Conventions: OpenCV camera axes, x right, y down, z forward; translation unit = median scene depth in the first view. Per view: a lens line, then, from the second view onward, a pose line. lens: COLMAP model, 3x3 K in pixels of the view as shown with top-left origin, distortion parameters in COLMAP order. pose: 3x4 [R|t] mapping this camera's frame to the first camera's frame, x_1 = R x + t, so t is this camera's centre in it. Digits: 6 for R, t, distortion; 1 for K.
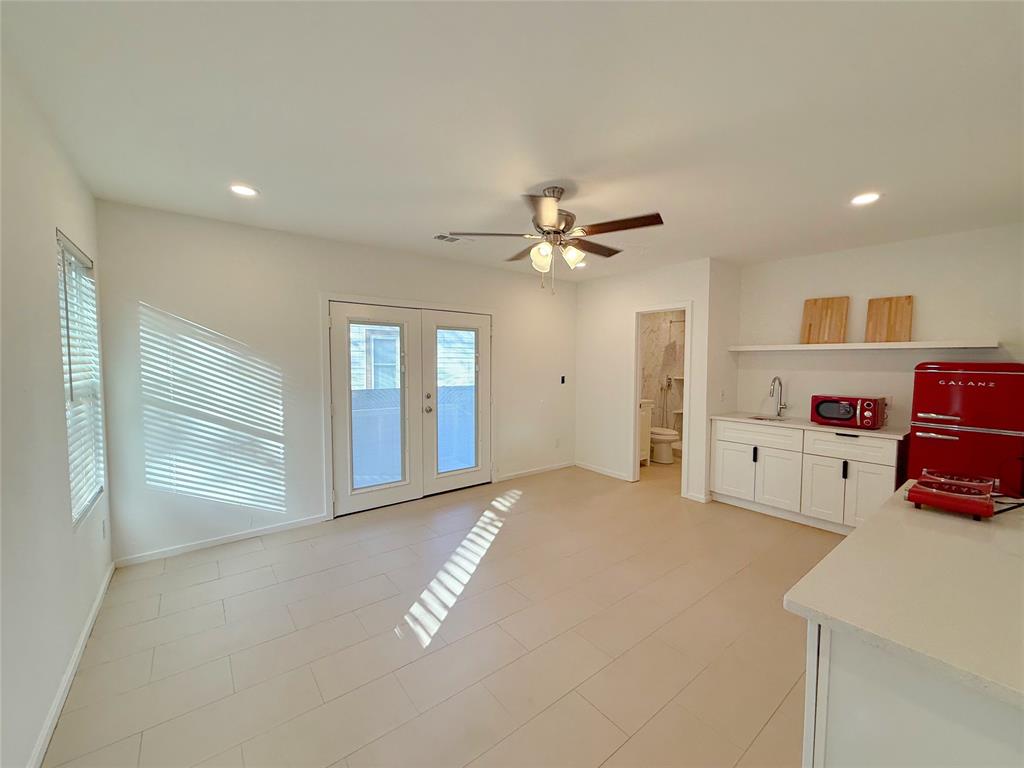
lens RADIAL K [[408.6, 0, 512.9], [0, 408.6, 384.6], [0, 0, 1]] dist [0.002163, 0.000122]
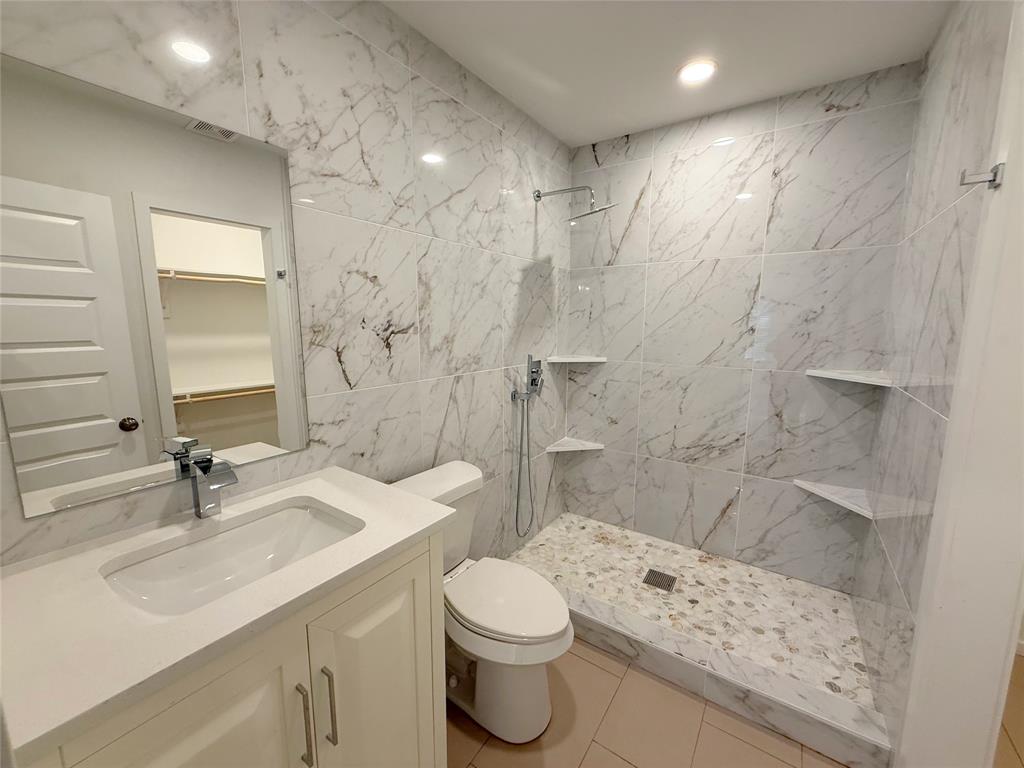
lens RADIAL K [[408.6, 0, 510.5], [0, 408.6, 383.3], [0, 0, 1]] dist [0.002163, 0.000122]
pose [[0.958036, -0.045912, 0.282946, 0.441238], [0.019342, 0.995194, 0.095992, -0.053954], [-0.285993, -0.086491, 0.954320, 1.126963]]
